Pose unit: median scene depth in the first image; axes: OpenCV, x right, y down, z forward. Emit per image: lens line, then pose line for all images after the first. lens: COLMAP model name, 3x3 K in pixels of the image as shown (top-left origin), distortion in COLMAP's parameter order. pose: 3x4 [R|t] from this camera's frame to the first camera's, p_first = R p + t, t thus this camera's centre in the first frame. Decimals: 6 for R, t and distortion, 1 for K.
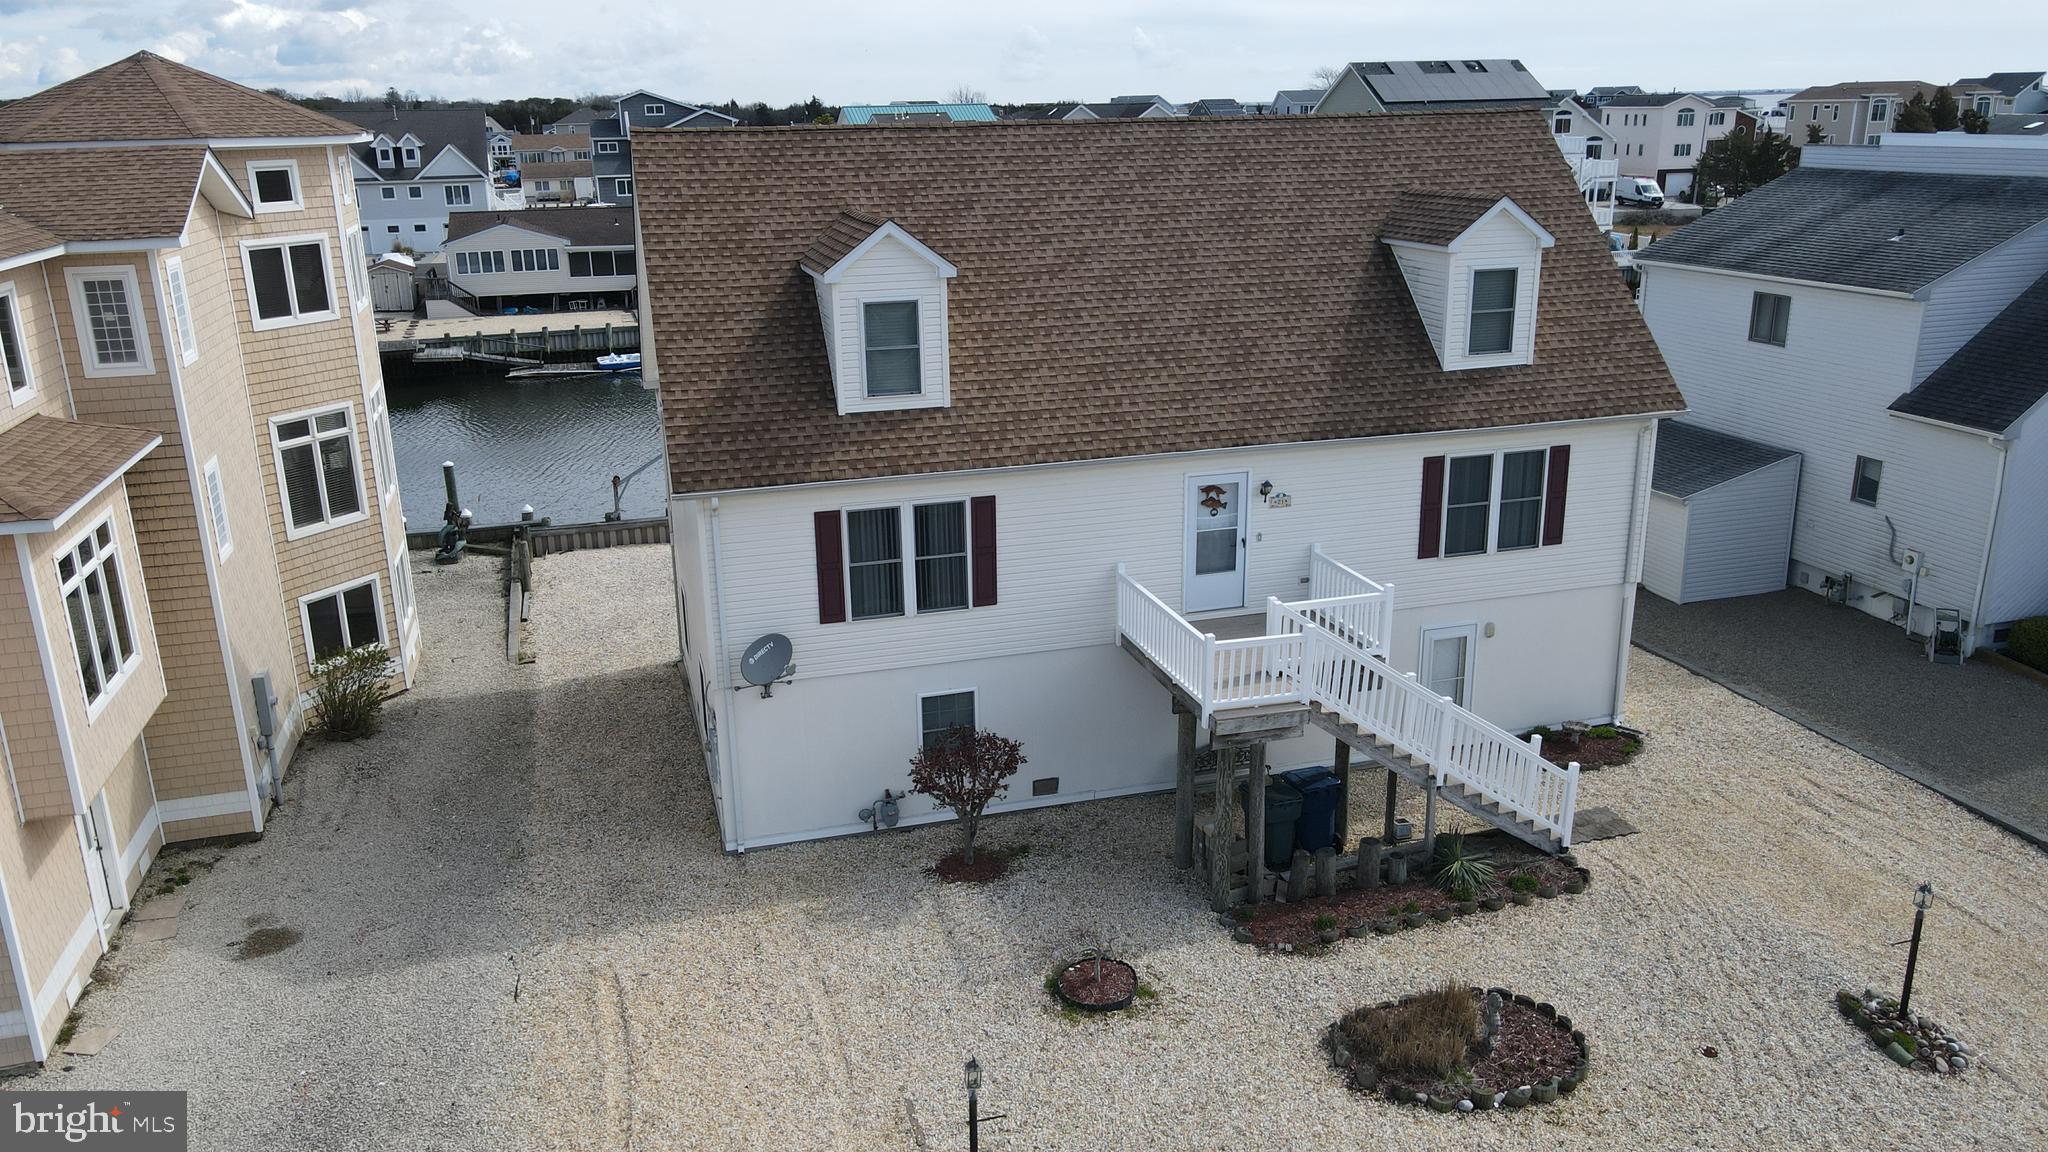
lens RADIAL K [[1508.3, 0, 1011.2], [0, 1508.3, 568.0], [0, 0, 1]] dist [-0.004130, 0.047191]
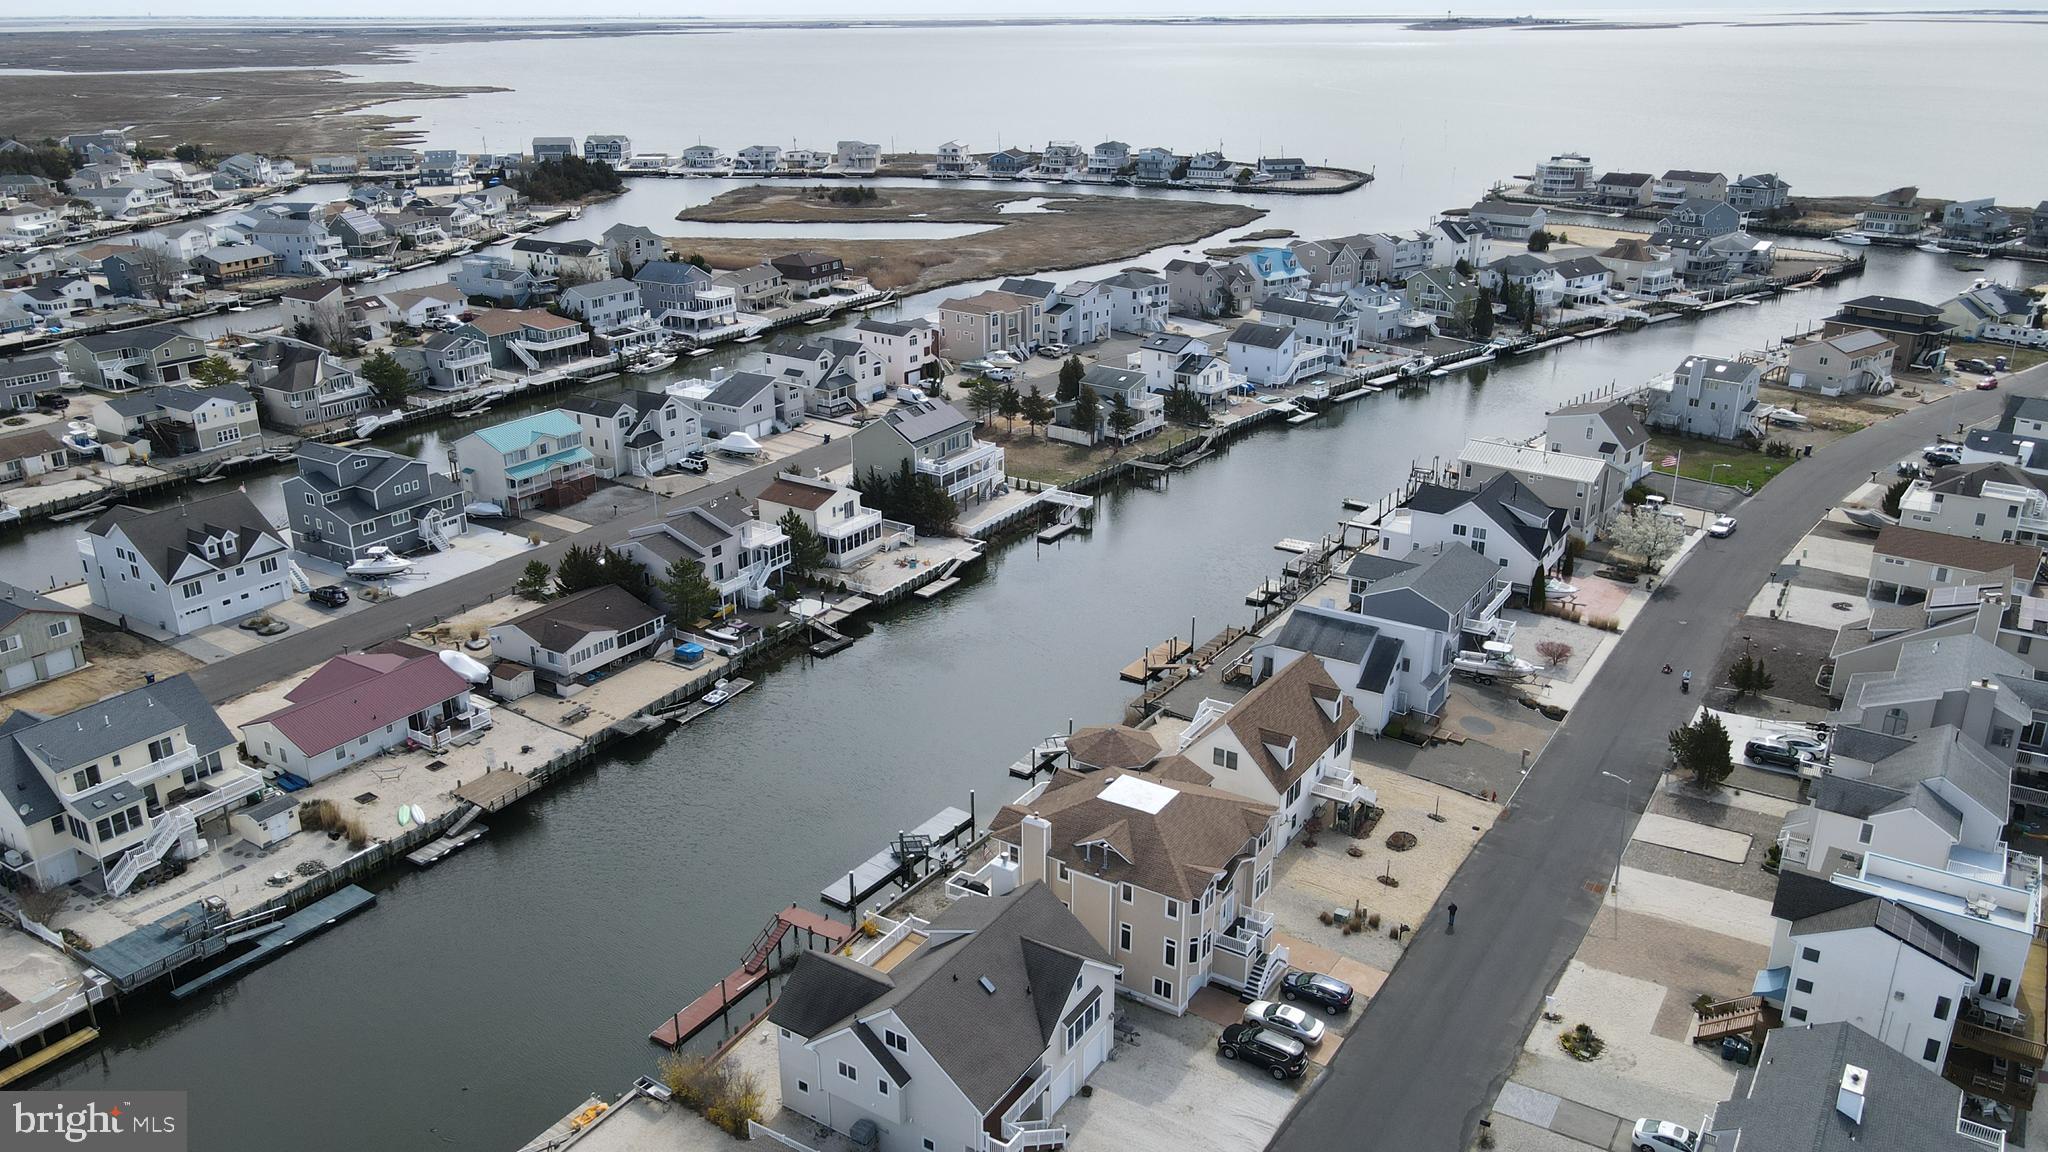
lens RADIAL K [[1508.3, 0, 1011.2], [0, 1508.3, 568.0], [0, 0, 1]] dist [-0.004130, 0.047191]
pose [[0.755116, -0.213921, 0.619708, -3.785195], [0.183285, 0.976458, 0.113737, -1.500037], [-0.629450, 0.027698, 0.776547, -2.415303]]
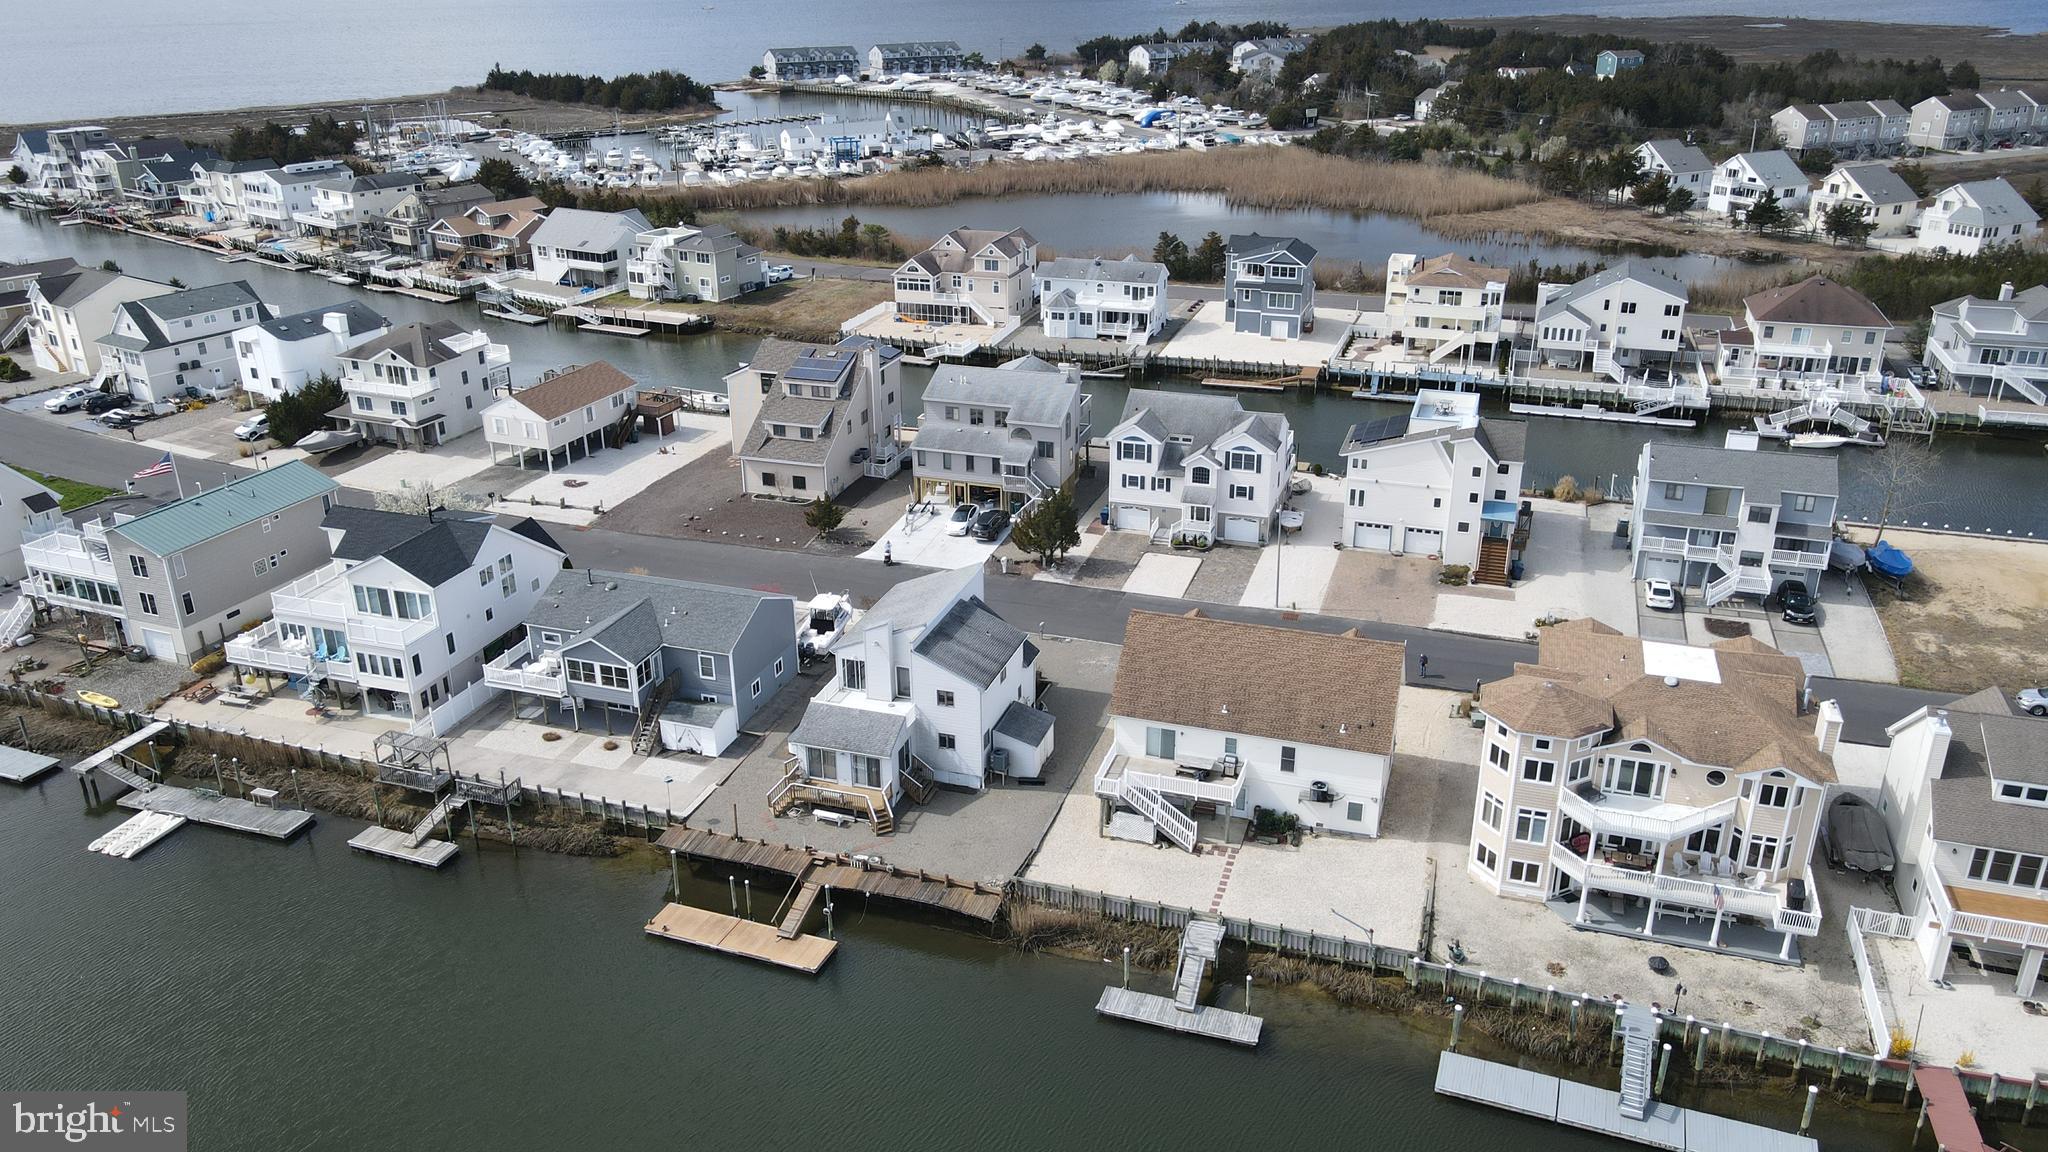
lens RADIAL K [[1504.4, 0, 1010.1], [0, 1504.4, 574.3], [0, 0, 1]] dist [0.011803, 0.003038]
pose [[-0.818907, -0.195818, 0.539488, -1.466585], [0.196659, 0.787349, 0.584300, -2.862362], [-0.539182, 0.584582, -0.606257, 3.784975]]
